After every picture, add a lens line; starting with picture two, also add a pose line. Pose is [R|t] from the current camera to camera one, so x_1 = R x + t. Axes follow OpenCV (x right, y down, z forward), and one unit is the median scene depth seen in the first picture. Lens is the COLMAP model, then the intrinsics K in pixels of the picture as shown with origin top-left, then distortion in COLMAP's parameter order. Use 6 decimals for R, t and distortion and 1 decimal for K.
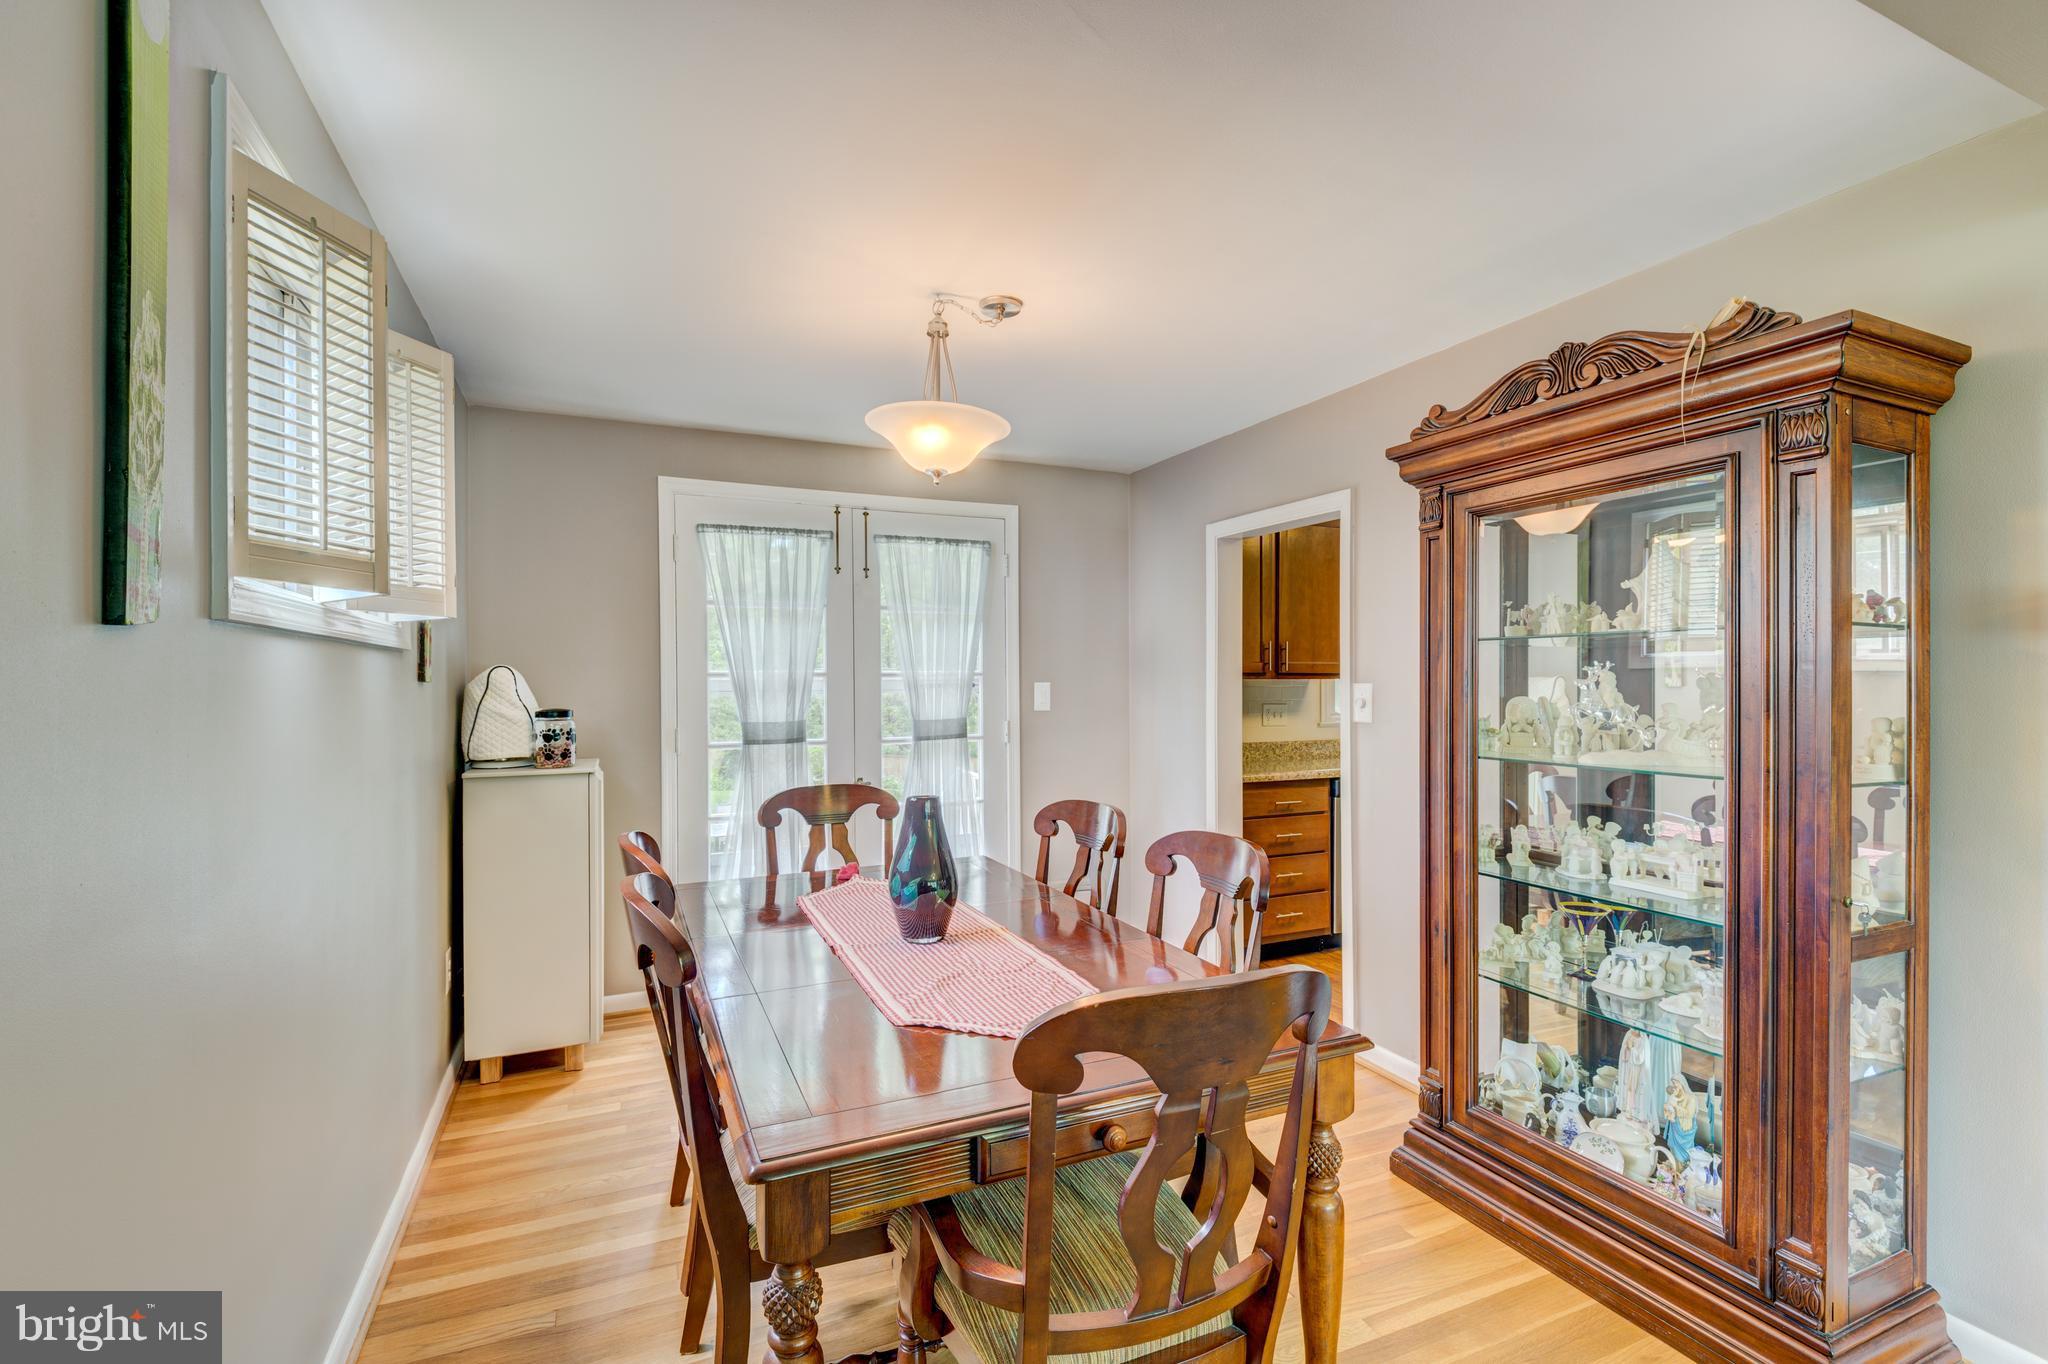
lens RADIAL K [[916.4, 0, 1024.0], [0, 916.4, 682.0], [0, 0, 1]] dist [-0.000228, 0.000010]
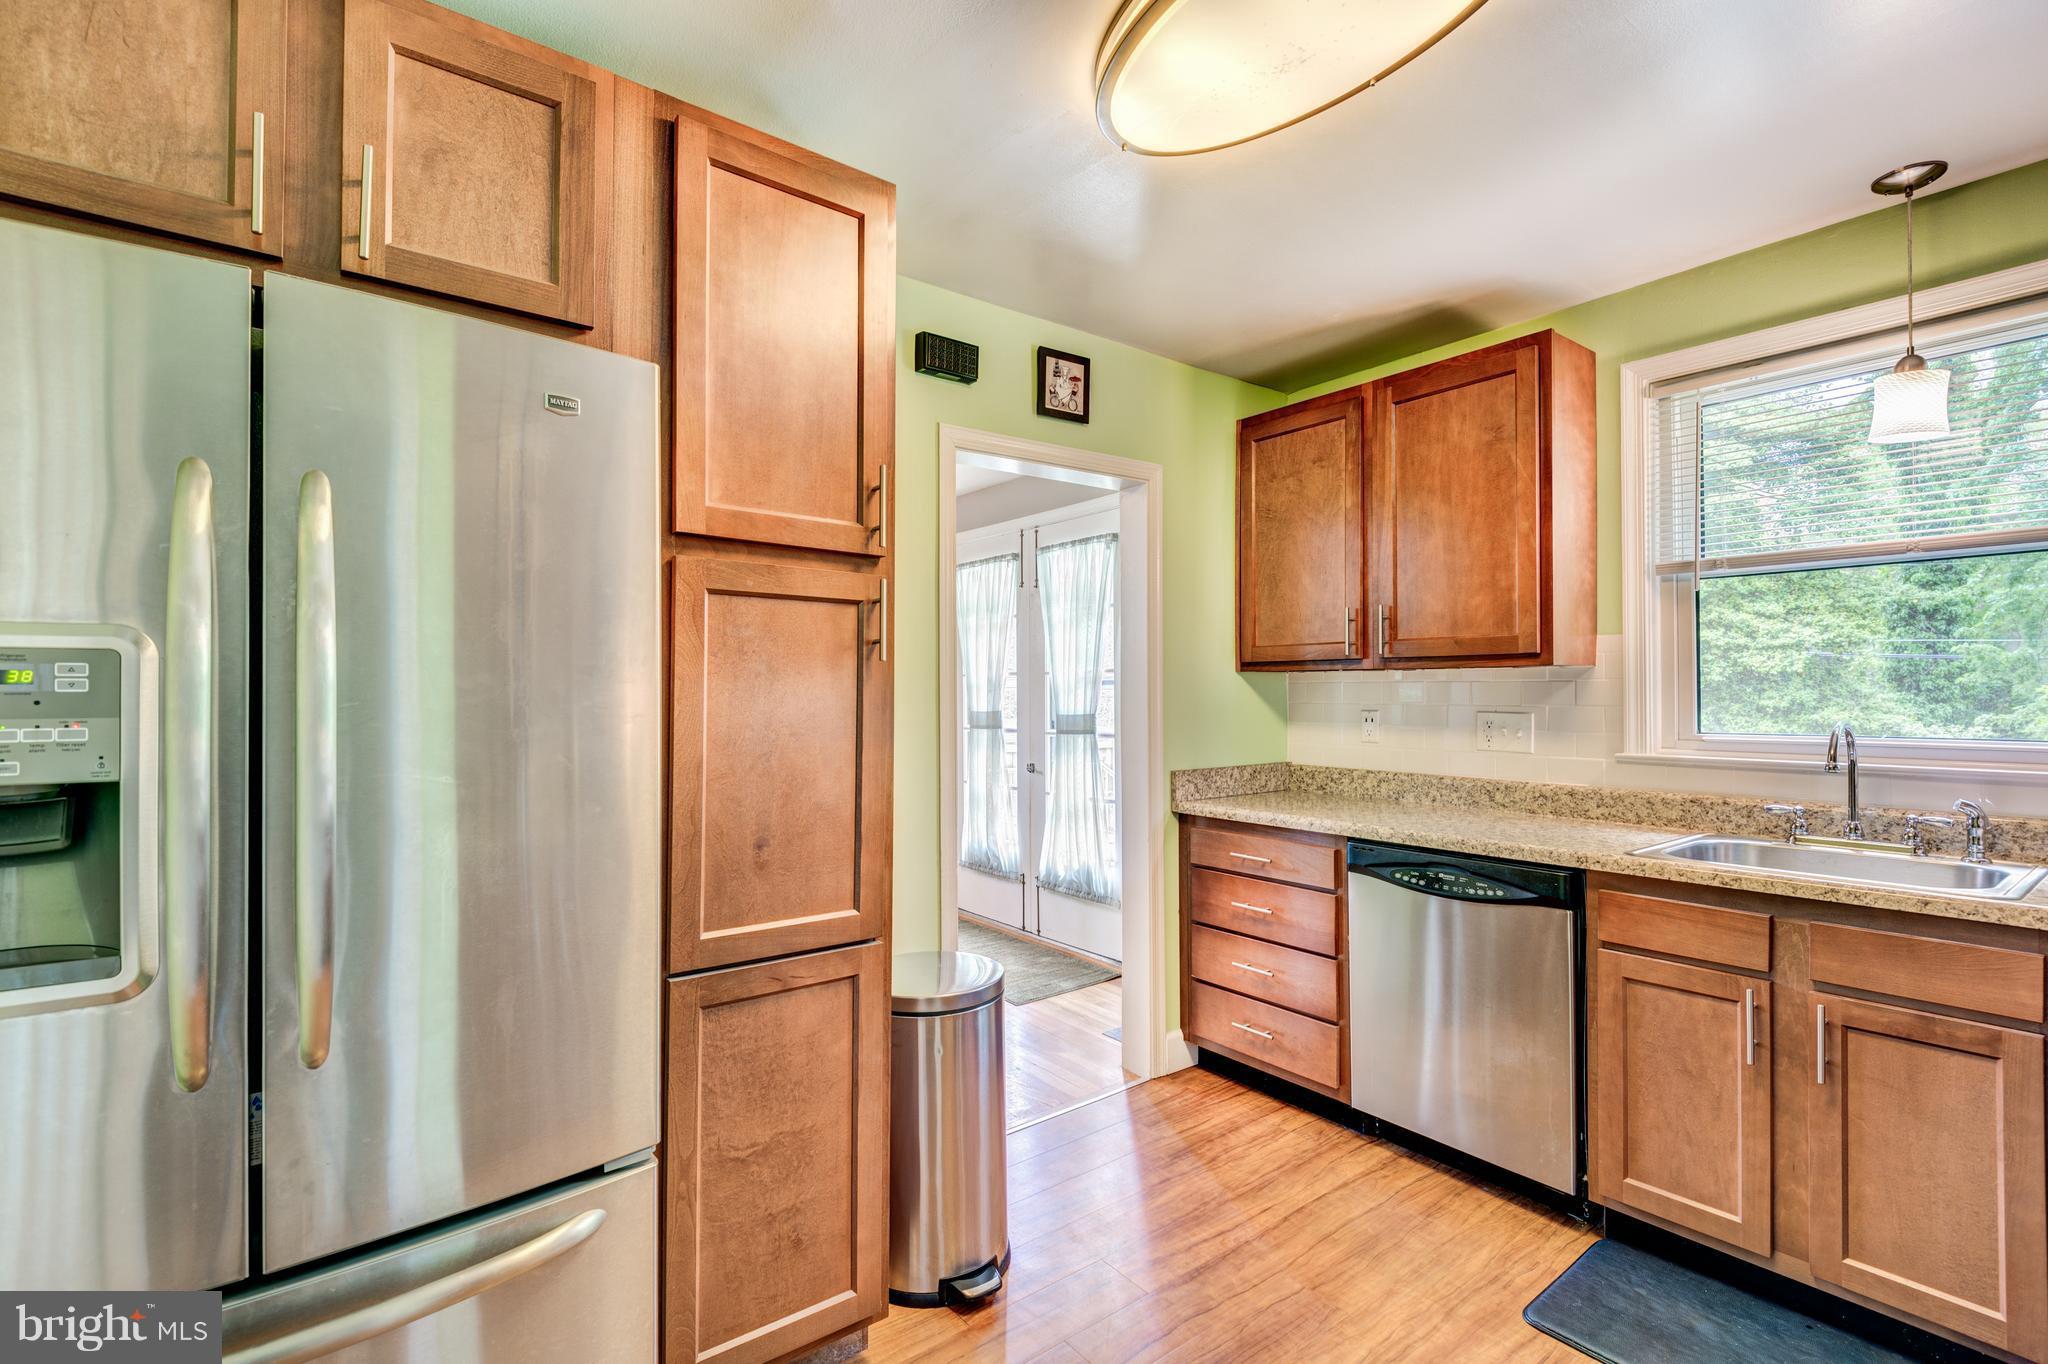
lens RADIAL K [[916.4, 0, 1024.0], [0, 916.4, 682.0], [0, 0, 1]] dist [-0.000228, 0.000010]
pose [[0.229556, -0.008314, -0.973260, 0.909955], [0.003848, 0.999963, -0.007635, 0.011300], [0.973288, -0.001993, 0.229579, 0.710299]]
